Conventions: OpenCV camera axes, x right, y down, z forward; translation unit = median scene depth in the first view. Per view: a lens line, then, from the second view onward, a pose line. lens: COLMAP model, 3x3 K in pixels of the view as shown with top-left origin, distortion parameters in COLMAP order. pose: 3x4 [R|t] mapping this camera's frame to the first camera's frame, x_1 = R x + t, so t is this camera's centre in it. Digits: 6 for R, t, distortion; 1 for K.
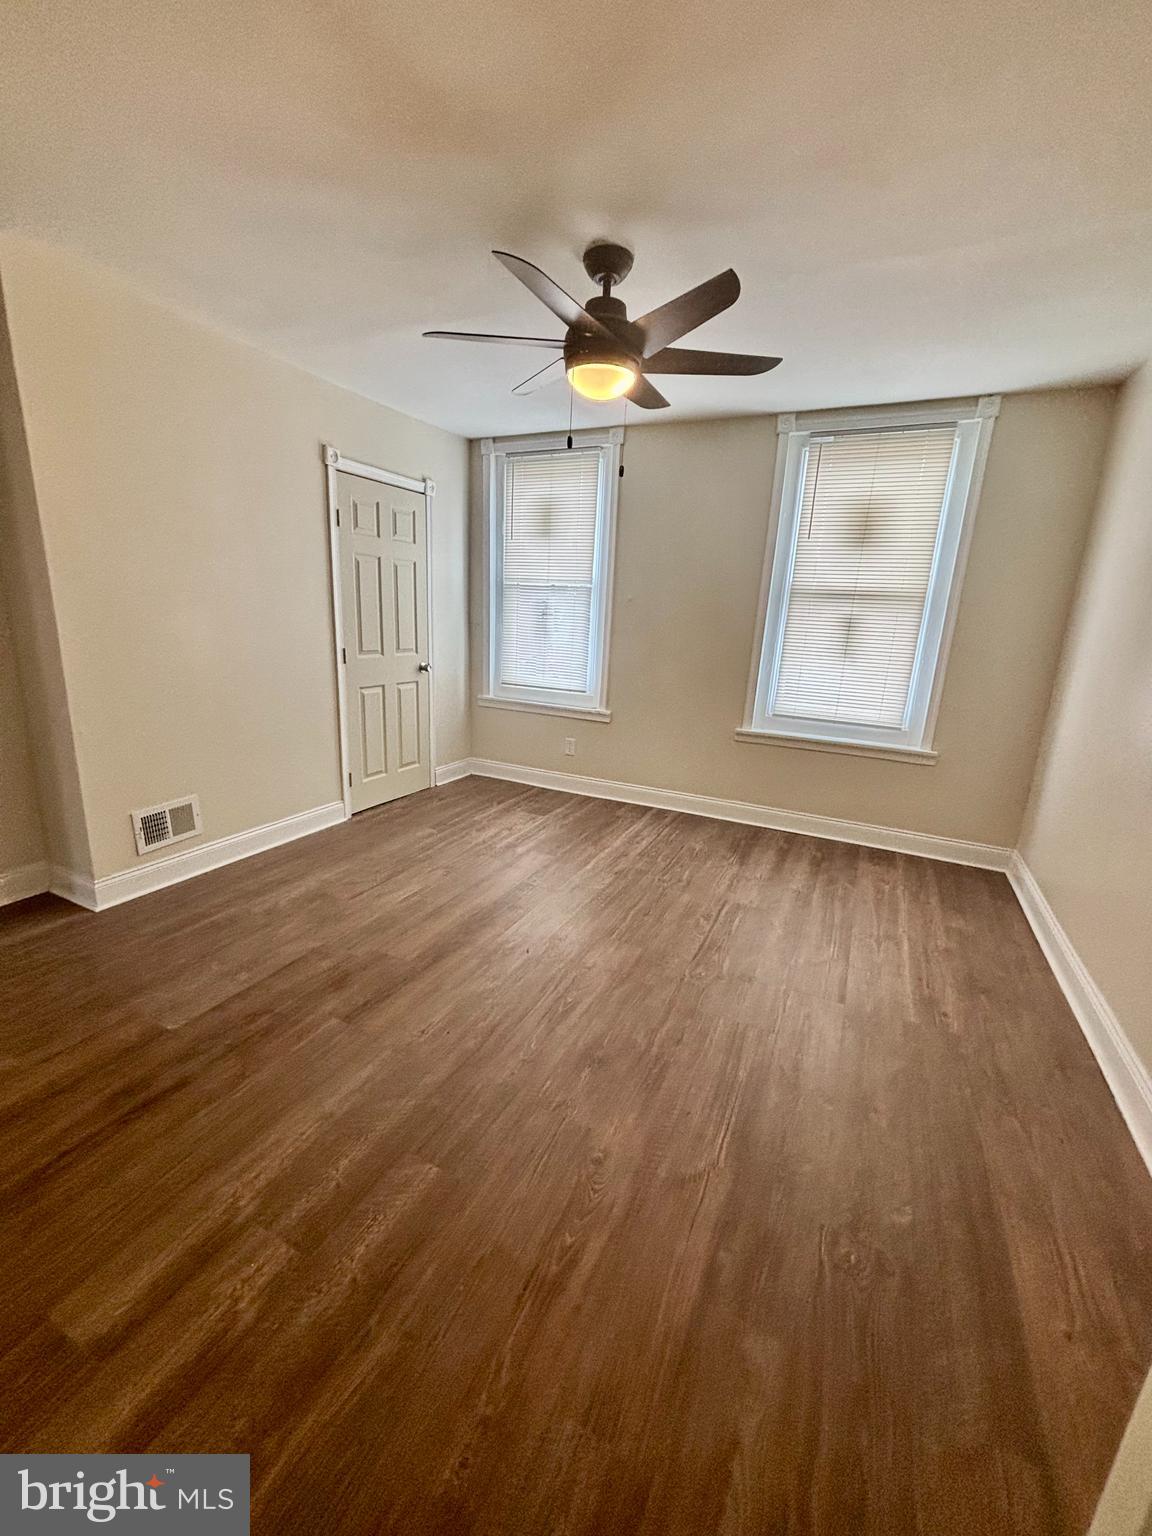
lens RADIAL K [[617.2, 0, 567.4], [0, 617.2, 768.5], [0, 0, 1]] dist [0.001678, 0.000343]
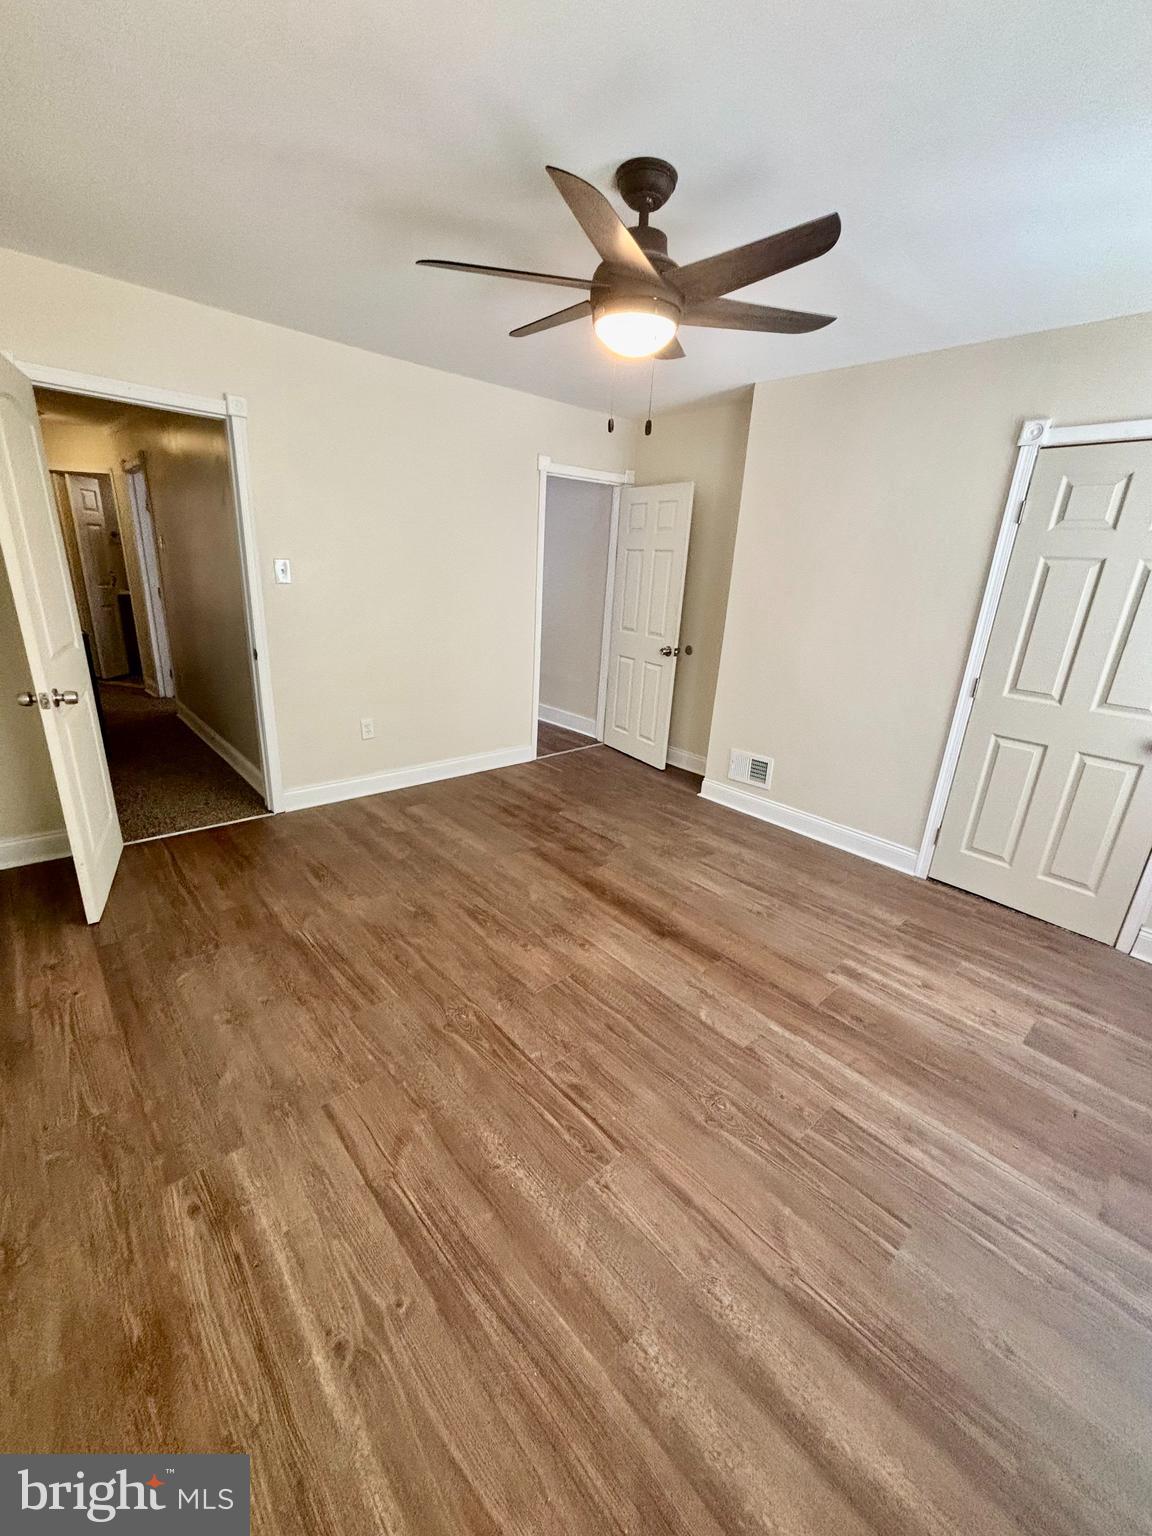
lens RADIAL K [[617.2, 0, 578.5], [0, 617.2, 764.6], [0, 0, 1]] dist [0.001678, 0.000343]
pose [[-0.362439, 0.229563, -0.903293, 0.660815], [-0.303299, 0.887384, 0.347216, -0.253914], [0.881276, 0.399812, -0.251997, 0.932180]]
